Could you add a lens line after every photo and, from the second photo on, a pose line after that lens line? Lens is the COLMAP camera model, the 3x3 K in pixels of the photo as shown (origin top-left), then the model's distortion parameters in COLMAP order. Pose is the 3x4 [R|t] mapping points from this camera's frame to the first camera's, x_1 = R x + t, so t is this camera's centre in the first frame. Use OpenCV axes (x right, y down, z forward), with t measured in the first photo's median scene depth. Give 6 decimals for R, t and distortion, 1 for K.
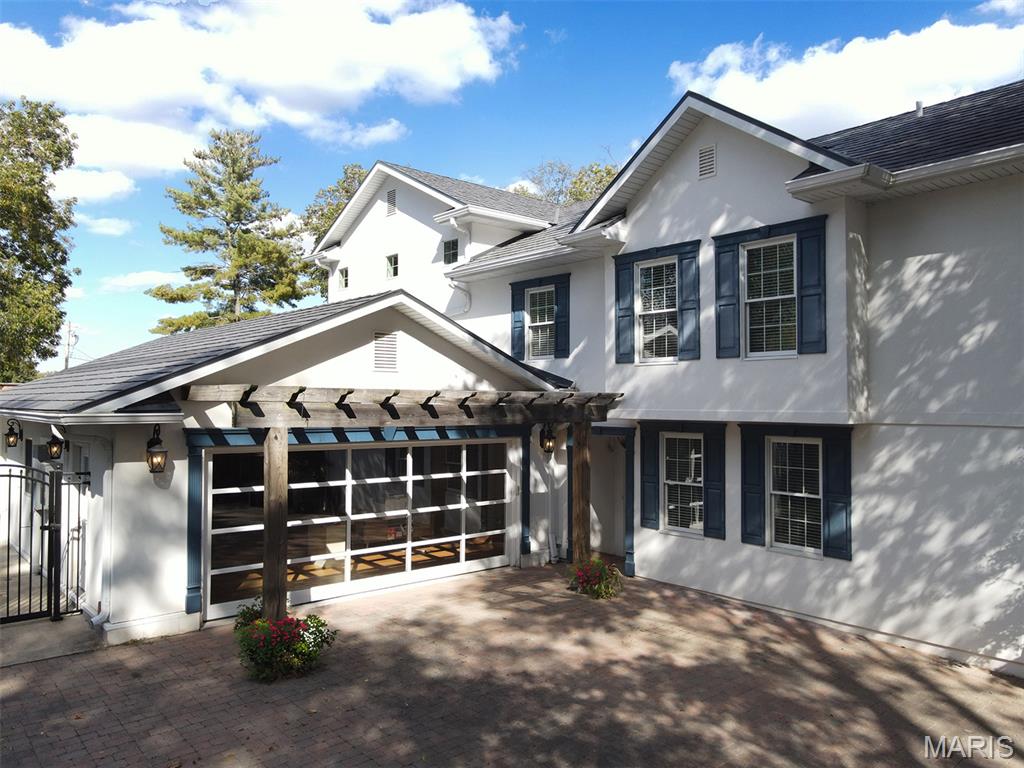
lens RADIAL K [[755.4, 0, 513.8], [0, 755.4, 387.4], [0, 0, 1]] dist [0.004530, 0.010867]
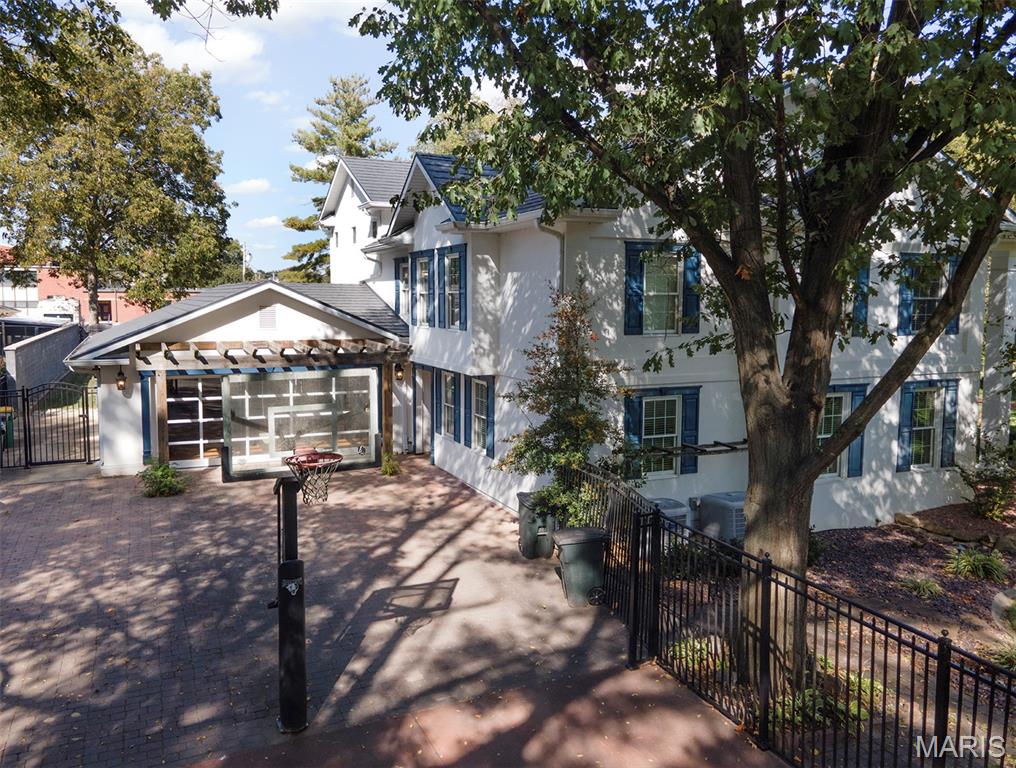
lens RADIAL K [[790.0, 0, 508.0], [0, 790.0, 384.0], [0, 0, 1]] dist [-0.001910, -0.002393]
pose [[0.960921, 0.035563, -0.274529, 0.775191], [-0.000091, 0.991754, 0.128158, -0.120107], [0.276823, -0.123125, 0.953000, -0.467475]]
